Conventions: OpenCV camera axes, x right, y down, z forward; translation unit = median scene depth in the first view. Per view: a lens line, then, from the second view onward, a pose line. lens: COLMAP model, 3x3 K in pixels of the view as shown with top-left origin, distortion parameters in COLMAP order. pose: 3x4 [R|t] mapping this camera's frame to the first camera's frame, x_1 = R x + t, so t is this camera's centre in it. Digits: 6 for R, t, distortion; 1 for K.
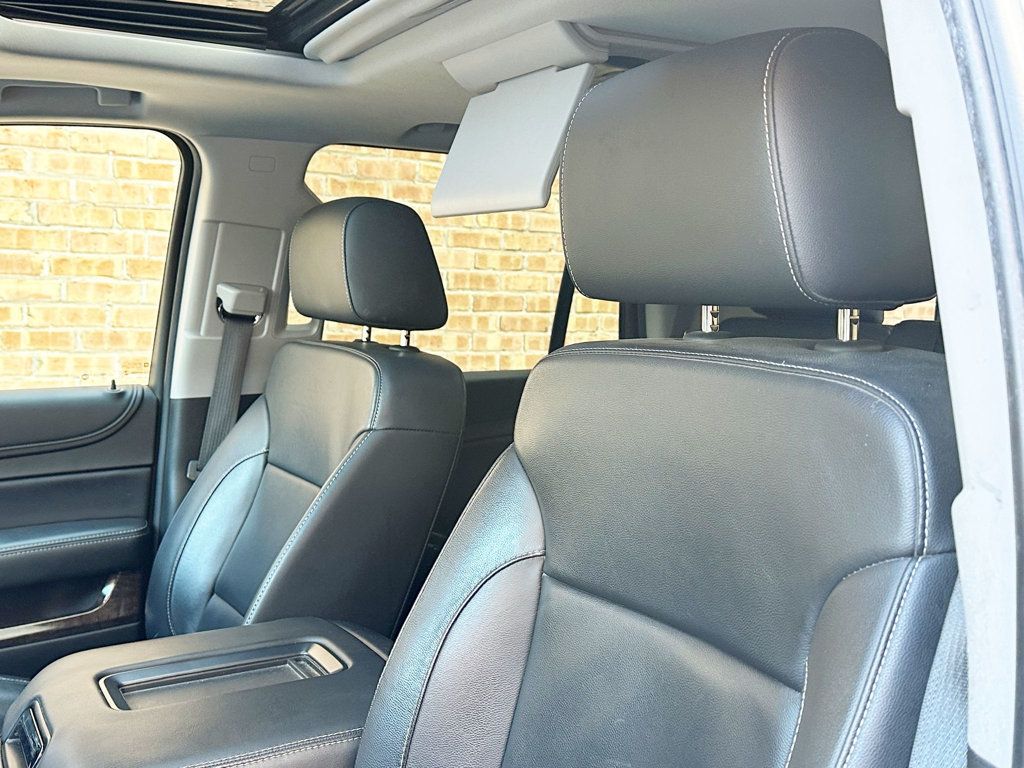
lens RADIAL K [[1121.7, 0, 513.8], [0, 1121.7, 375.0], [0, 0, 1]] dist [0.070591, 0.000000]
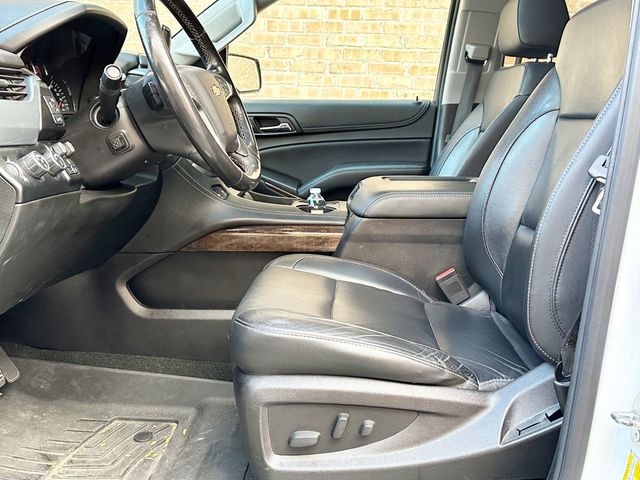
lens RADIAL K [[701.1, 0, 324.4], [0, 701.1, 245.2], [0, 0, 1]] dist [0.070591, 0.000000]
pose [[0.859743, 0.096448, -0.501537, 0.184777], [-0.054702, 0.993748, 0.097330, 0.163821], [0.507788, -0.056244, 0.859644, -0.234235]]
